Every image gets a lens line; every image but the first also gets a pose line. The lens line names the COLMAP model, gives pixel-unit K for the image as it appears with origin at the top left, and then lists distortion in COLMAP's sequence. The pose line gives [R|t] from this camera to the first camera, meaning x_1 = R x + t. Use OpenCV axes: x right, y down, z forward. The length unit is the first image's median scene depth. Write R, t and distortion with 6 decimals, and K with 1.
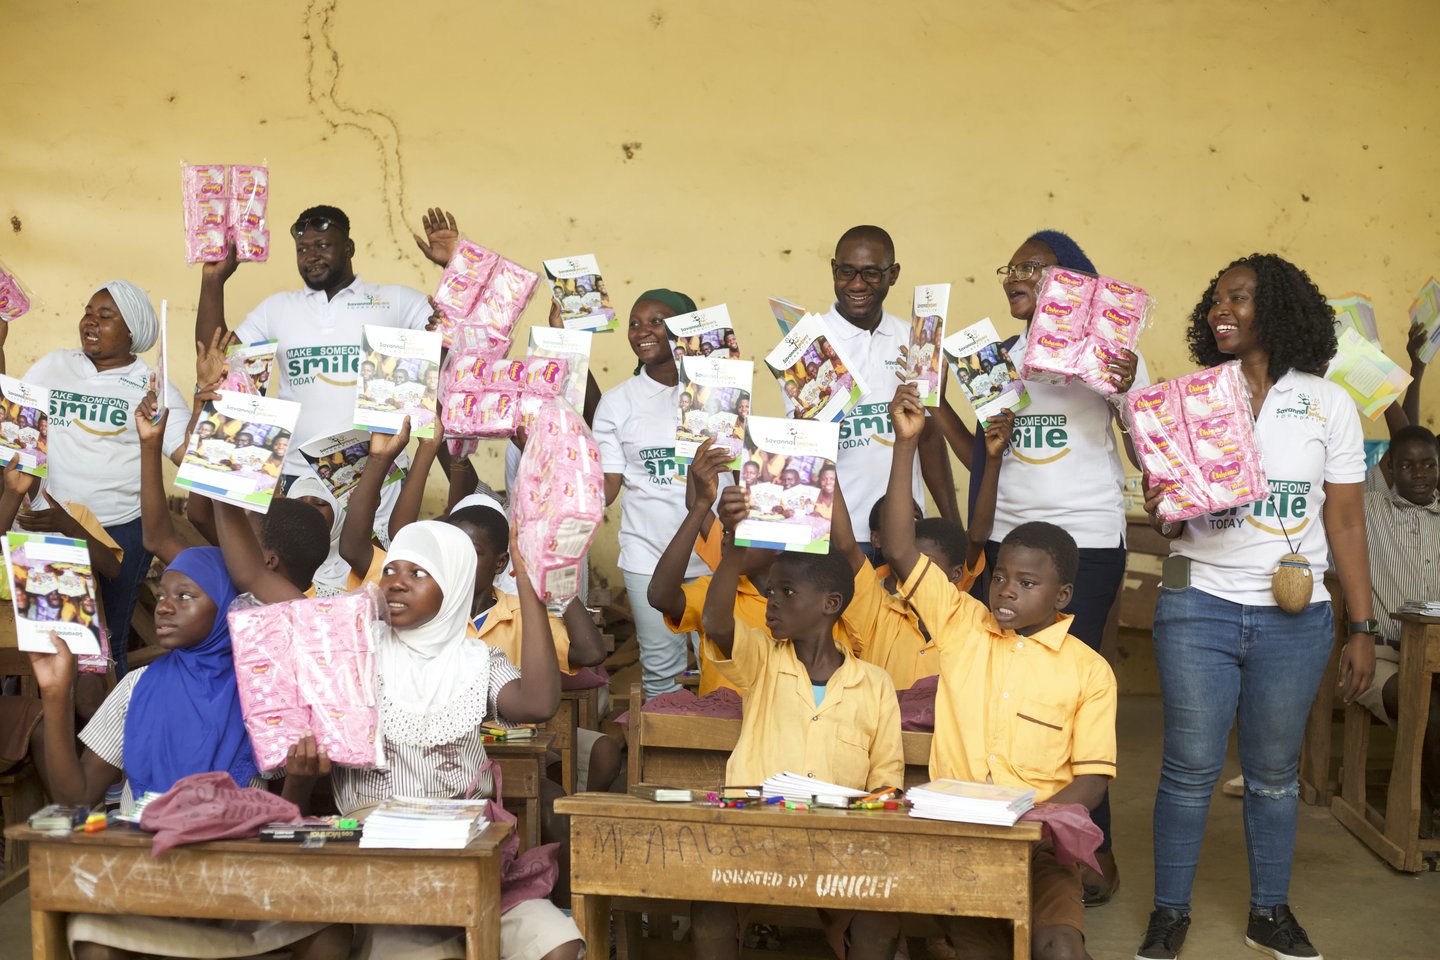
lens RADIAL K [[2088.3, 0, 720.0], [0, 2088.3, 480.0], [0, 0, 1]] dist [-0.073496, -0.161442]
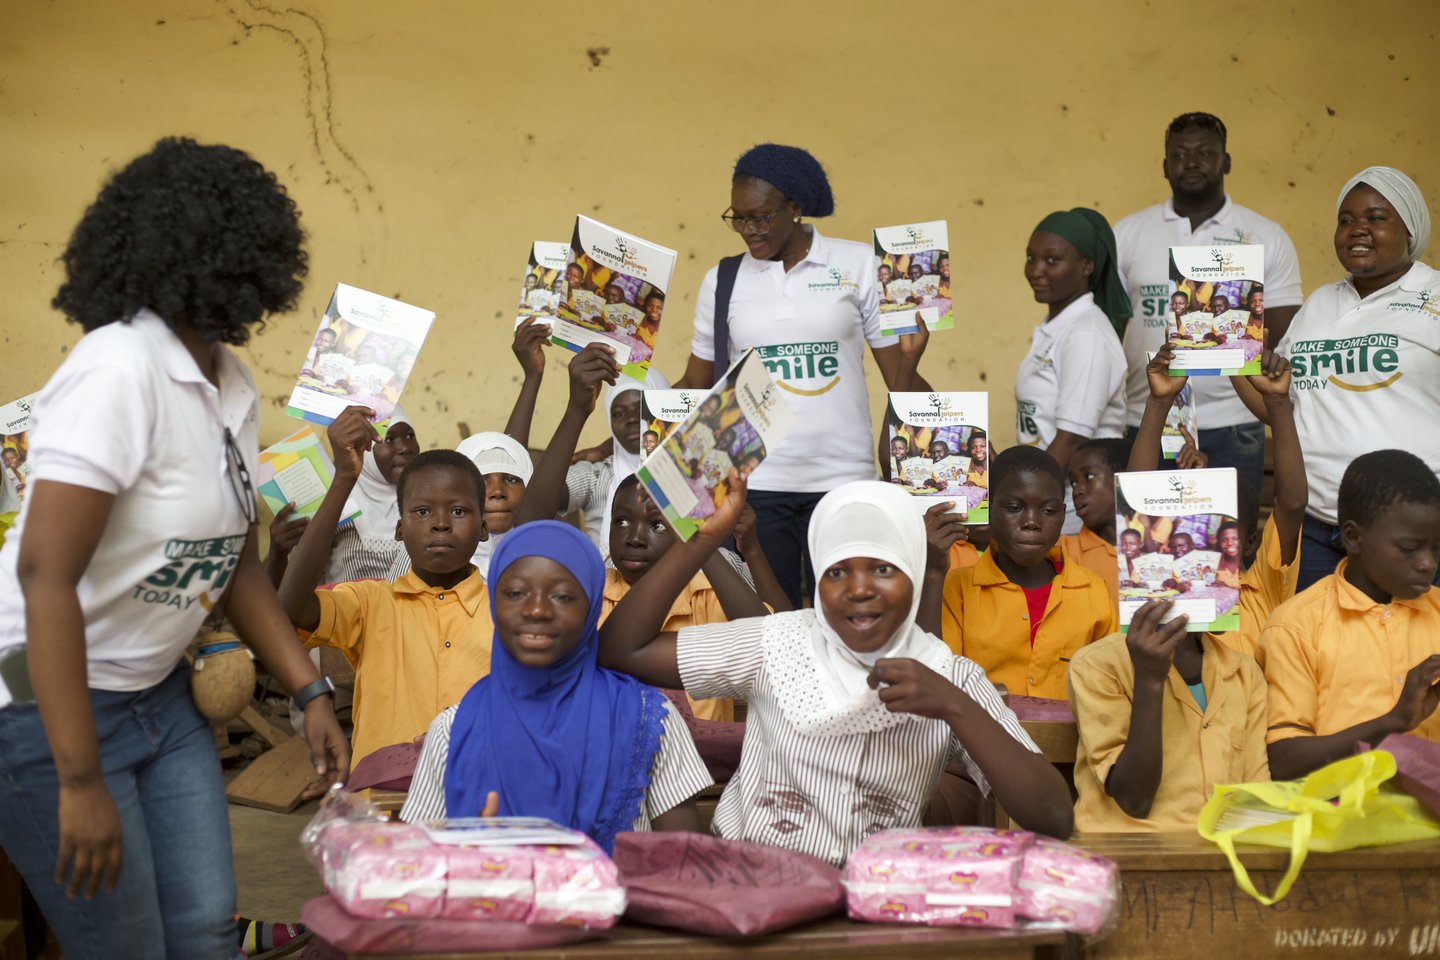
lens RADIAL K [[2088.3, 0, 720.0], [0, 2088.3, 480.0], [0, 0, 1]] dist [-0.073496, -0.161442]
pose [[0.985400, -0.028755, 0.167809, -0.331010], [0.024903, 0.999377, 0.025015, -0.002589], [-0.168423, -0.020471, 0.985502, 0.292598]]
